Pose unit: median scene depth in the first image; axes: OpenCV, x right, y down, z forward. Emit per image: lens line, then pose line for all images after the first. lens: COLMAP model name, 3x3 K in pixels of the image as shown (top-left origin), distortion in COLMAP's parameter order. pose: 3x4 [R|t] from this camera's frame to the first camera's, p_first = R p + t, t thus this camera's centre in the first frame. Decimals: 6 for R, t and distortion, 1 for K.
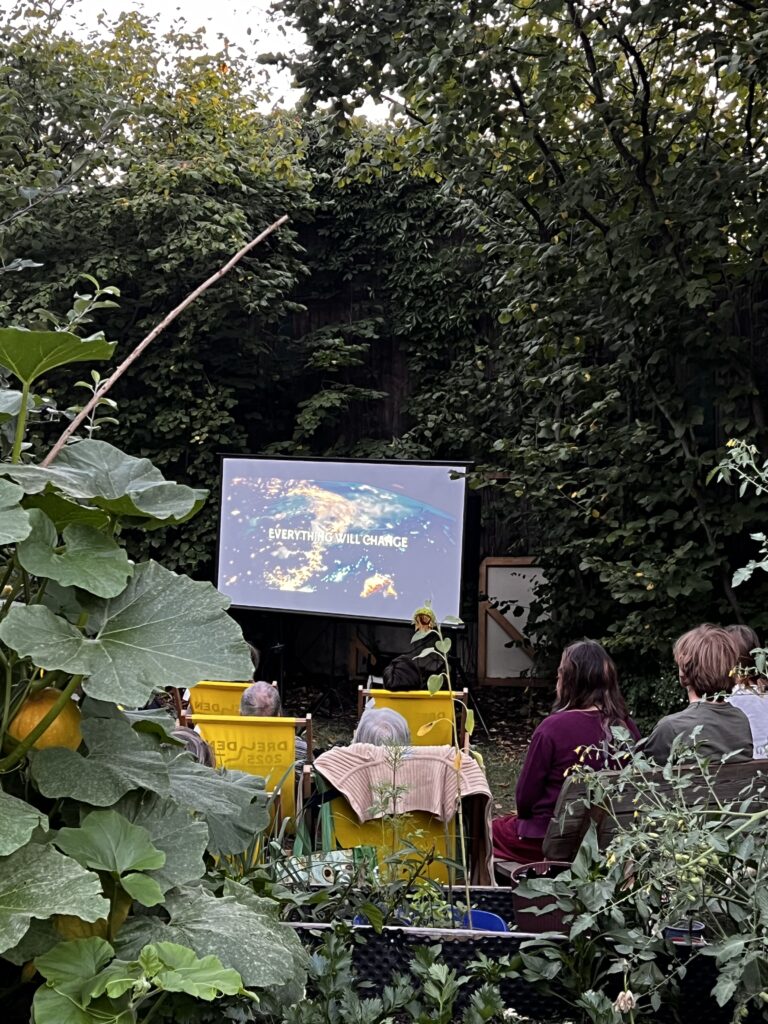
lens RADIAL K [[1581.0, 0, 383.8], [0, 1581.0, 512.5], [0, 0, 1]] dist [0.142993, 0.000000]
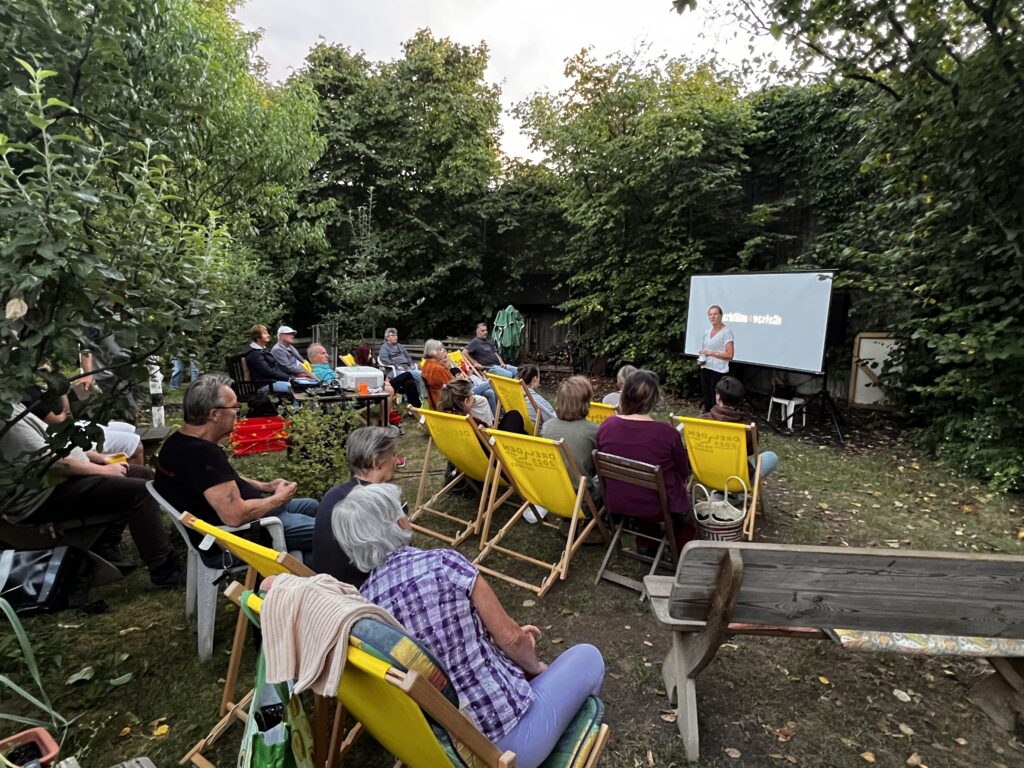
lens RADIAL K [[544.2, 0, 513.5], [0, 544.2, 381.7], [0, 0, 1]] dist [-0.003443, 0.000242]
pose [[0.838636, 0.065358, -0.540758, 0.080846], [-0.004924, 0.993644, 0.112459, 0.018967], [0.544671, -0.091650, 0.833627, 0.345080]]
